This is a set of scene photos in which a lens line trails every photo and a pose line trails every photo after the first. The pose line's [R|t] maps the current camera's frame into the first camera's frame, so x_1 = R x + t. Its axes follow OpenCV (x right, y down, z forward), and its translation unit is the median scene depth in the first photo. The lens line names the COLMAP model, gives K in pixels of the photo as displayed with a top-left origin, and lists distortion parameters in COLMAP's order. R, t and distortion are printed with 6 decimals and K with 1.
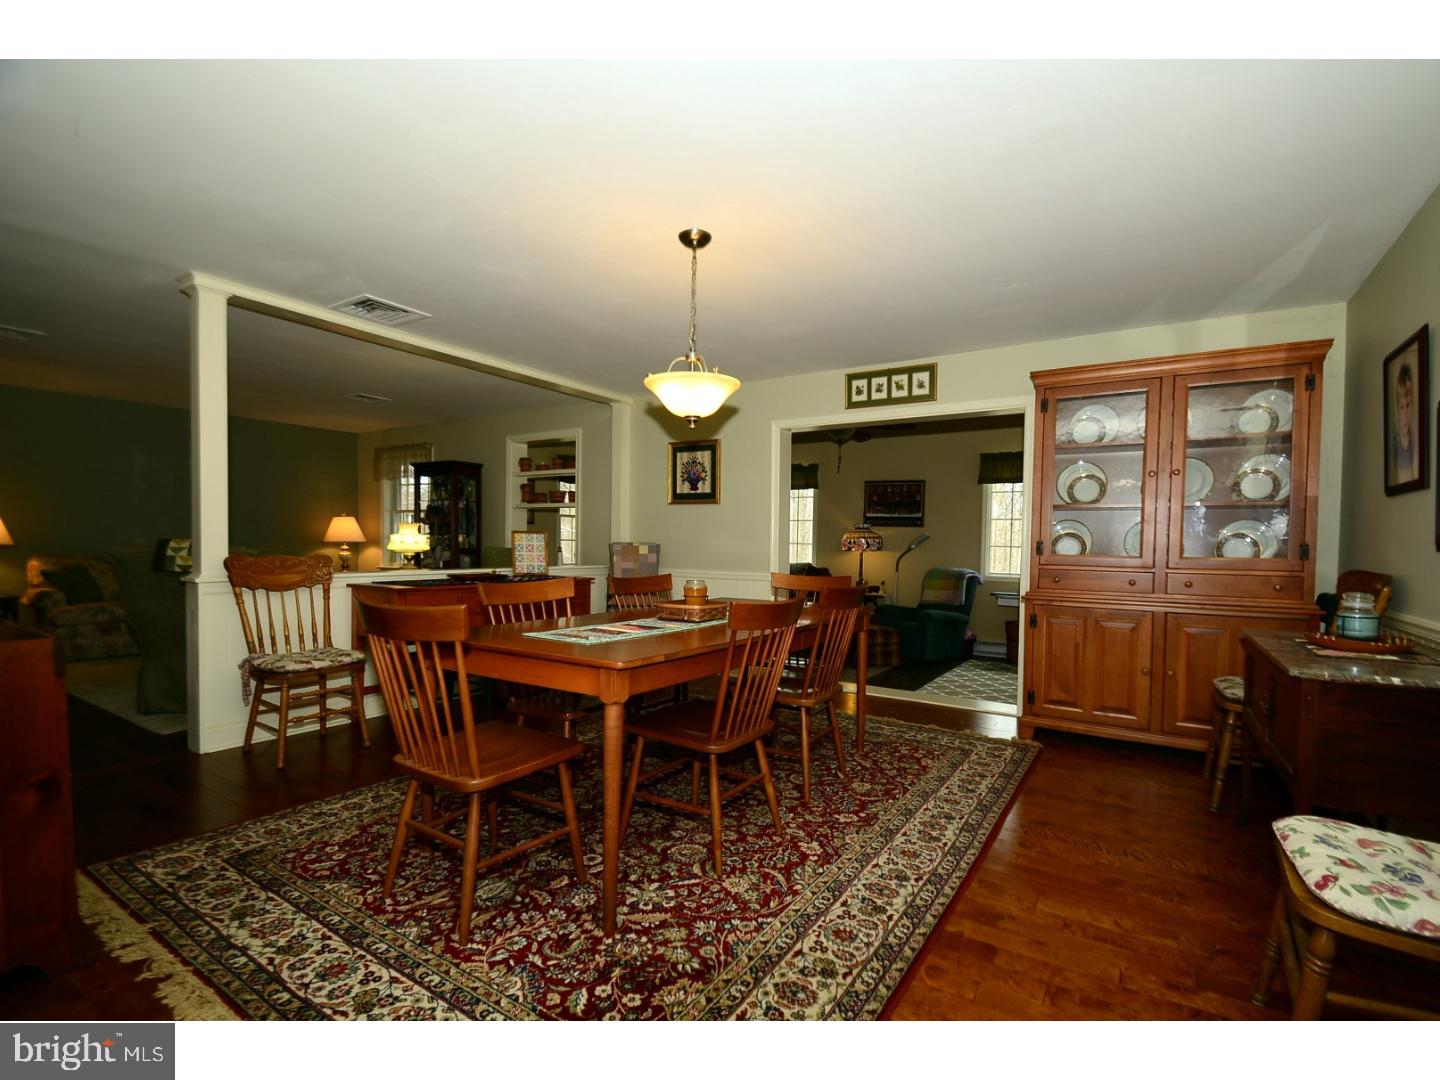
lens RADIAL K [[653.1, 0, 721.0], [0, 653.1, 552.9], [0, 0, 1]] dist [0.000386, -0.006185]
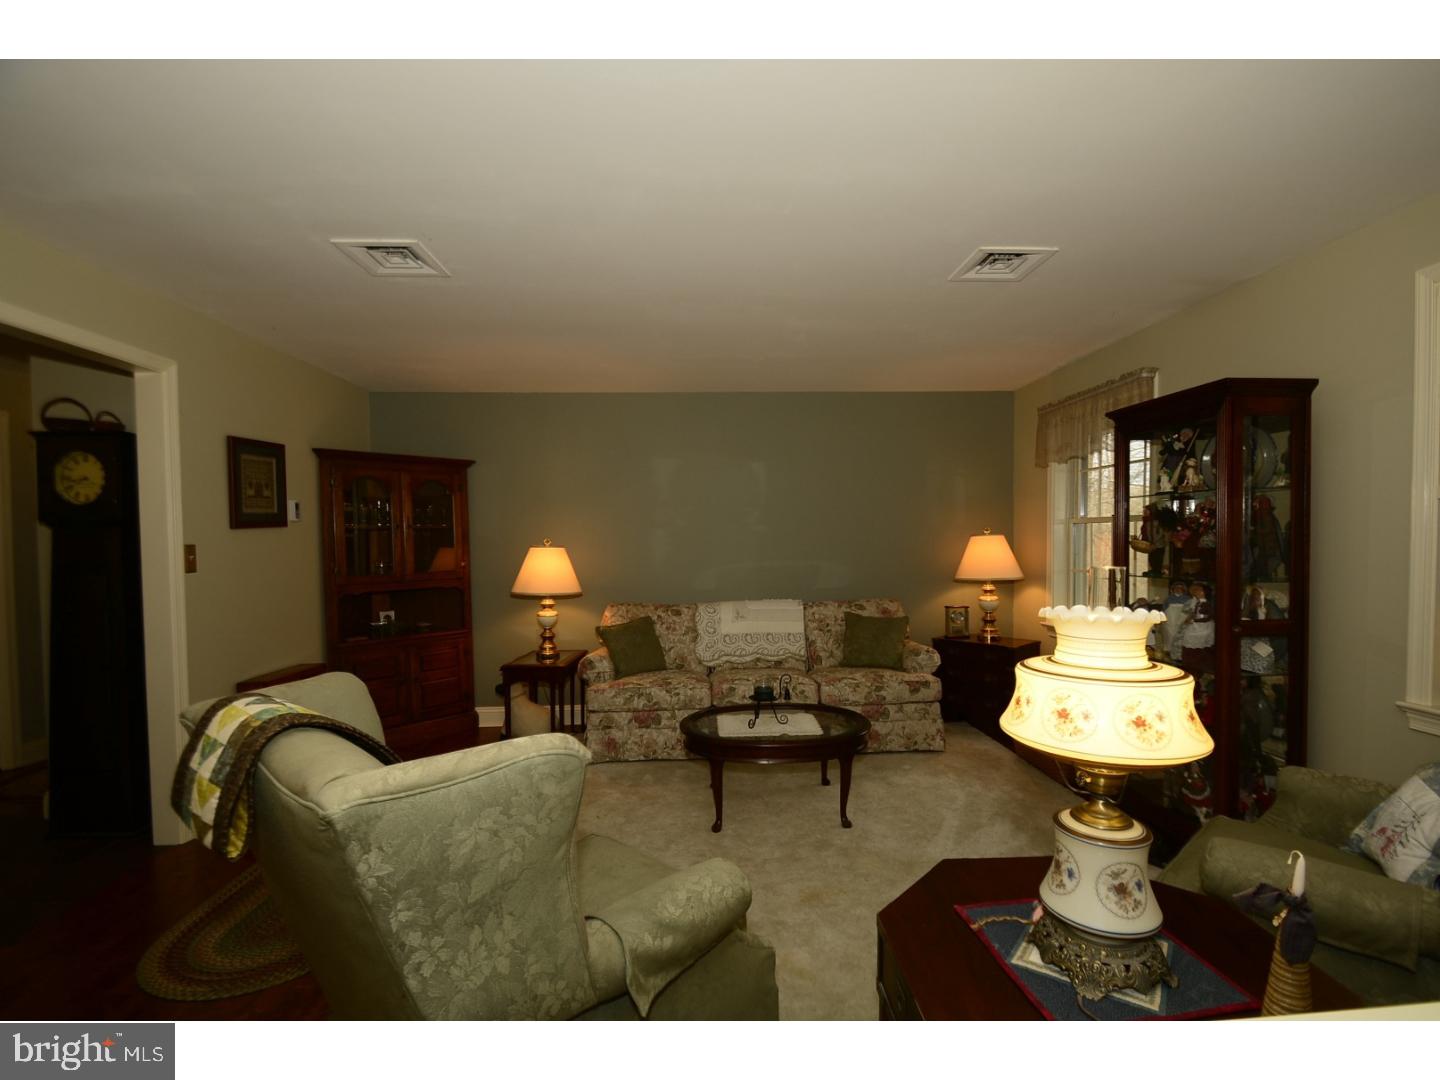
lens RADIAL K [[653.1, 0, 723.1], [0, 653.1, 553.5], [0, 0, 1]] dist [0.000386, -0.006185]
pose [[0.565444, -0.012647, -0.824690, -0.327230], [0.006928, 0.999920, -0.010584, -0.049731], [0.824757, 0.000271, 0.565487, 0.677056]]
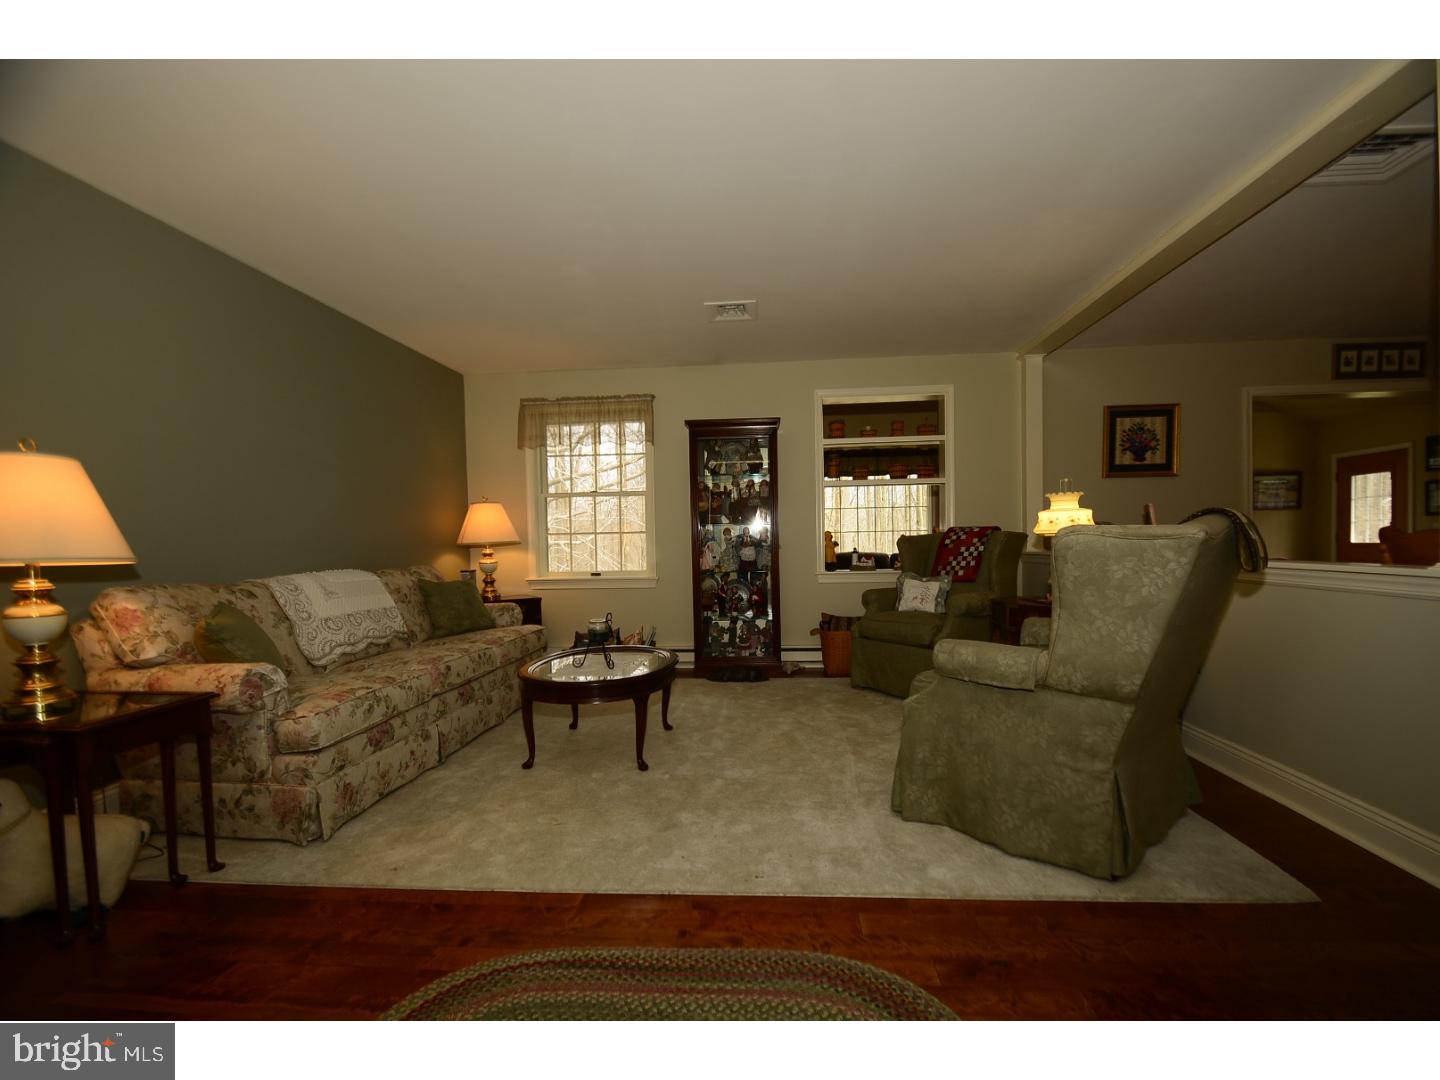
lens RADIAL K [[653.1, 0, 725.7], [0, 653.1, 544.3], [0, 0, 1]] dist [0.000386, -0.006185]
pose [[0.882254, -0.037269, 0.469296, -0.939084], [0.045057, 0.998970, -0.005373, -0.003946], [-0.468613, 0.025886, 0.883024, 0.479832]]
